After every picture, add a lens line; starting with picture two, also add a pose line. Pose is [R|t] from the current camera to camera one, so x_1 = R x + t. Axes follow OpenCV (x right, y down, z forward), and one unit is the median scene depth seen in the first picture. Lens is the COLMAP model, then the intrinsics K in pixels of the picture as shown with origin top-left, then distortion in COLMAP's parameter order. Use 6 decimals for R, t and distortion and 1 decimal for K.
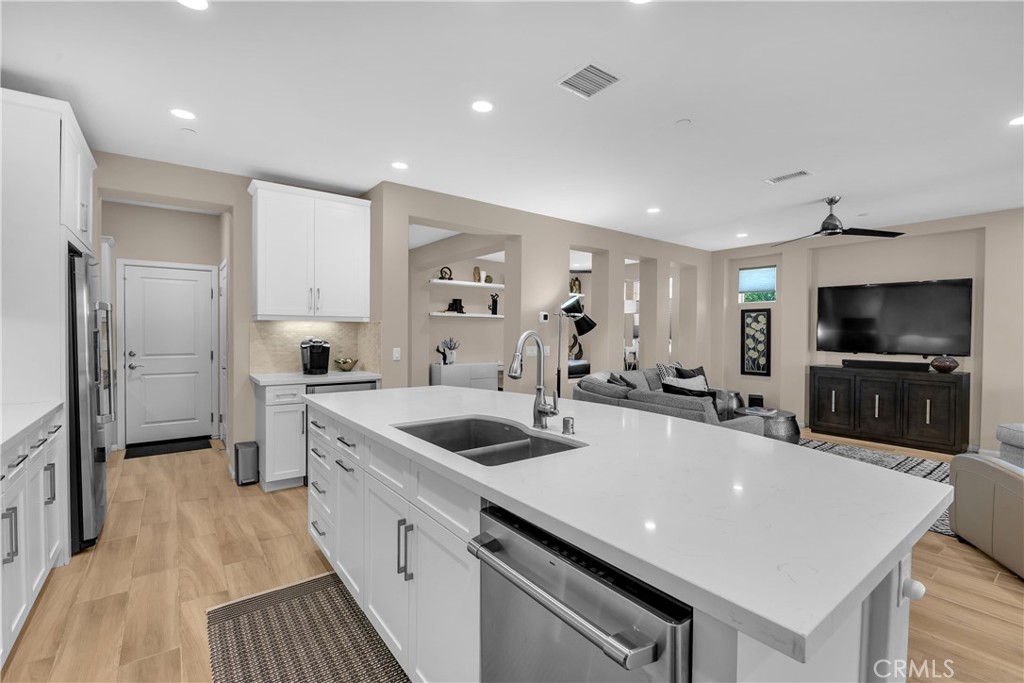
lens RADIAL K [[458.7, 0, 516.9], [0, 458.7, 337.8], [0, 0, 1]] dist [-0.000313, -0.000304]
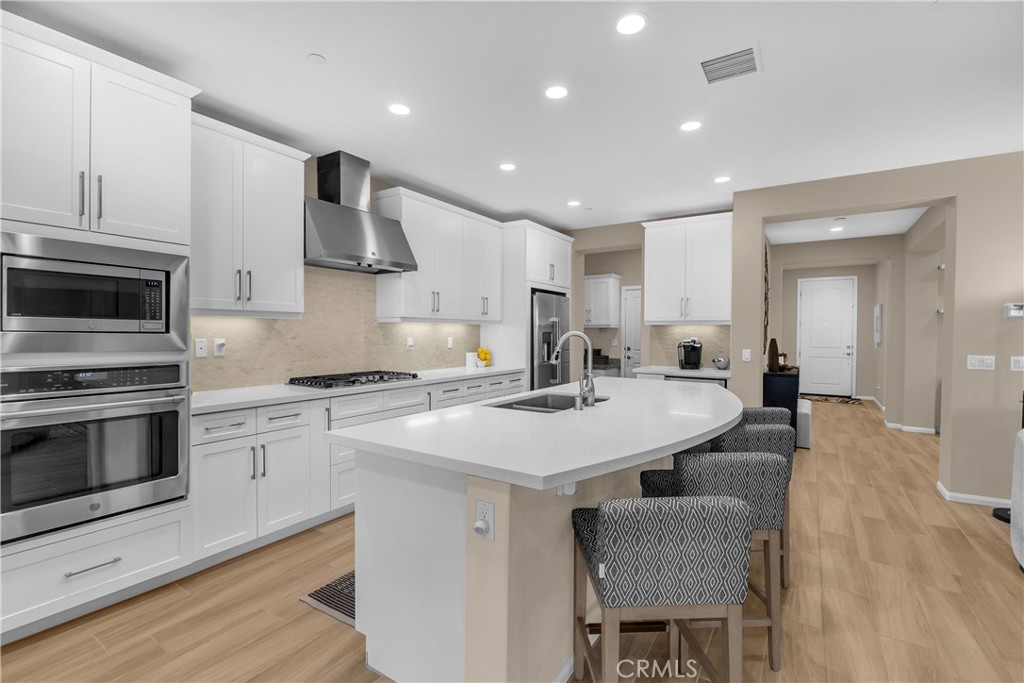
lens RADIAL K [[458.7, 0, 516.9], [0, 458.7, 337.8], [0, 0, 1]] dist [-0.000313, -0.000304]
pose [[0.334142, 0.004723, -0.942511, 0.390338], [-0.012659, 0.999920, 0.000523, 0.002047], [0.942438, 0.011757, 0.334175, 0.120612]]
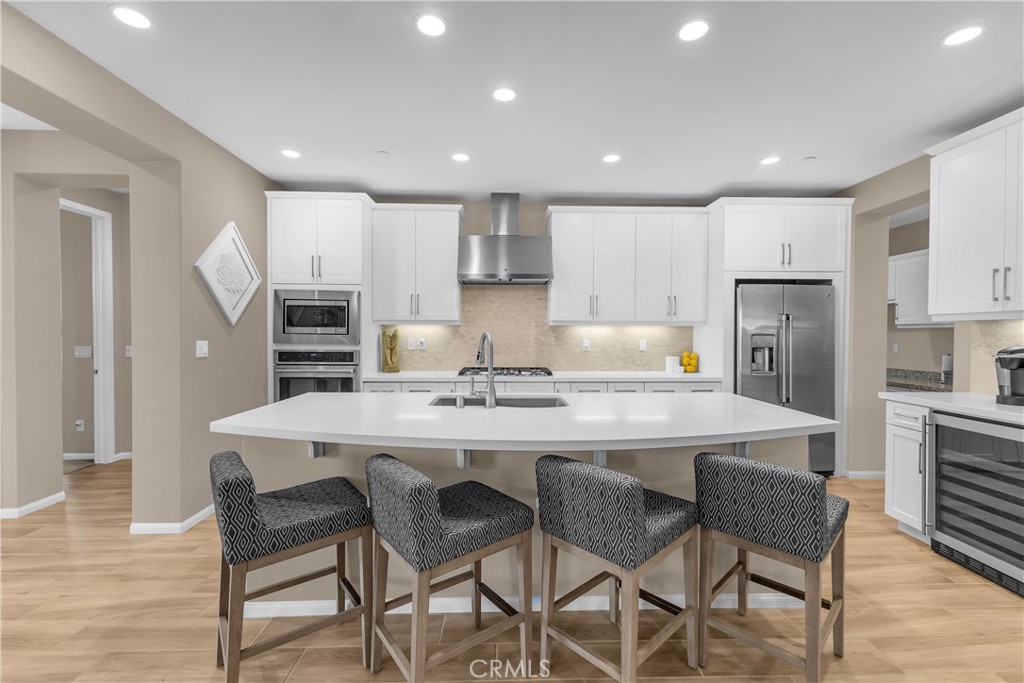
lens RADIAL K [[439.6, 0, 514.2], [0, 439.6, 339.7], [0, 0, 1]] dist [0.007436, -0.000146]
pose [[-0.591353, 0.000889, -0.806413, 0.321684], [-0.017382, 0.999753, 0.013849, -0.003682], [0.806226, 0.022206, -0.591191, 0.570215]]
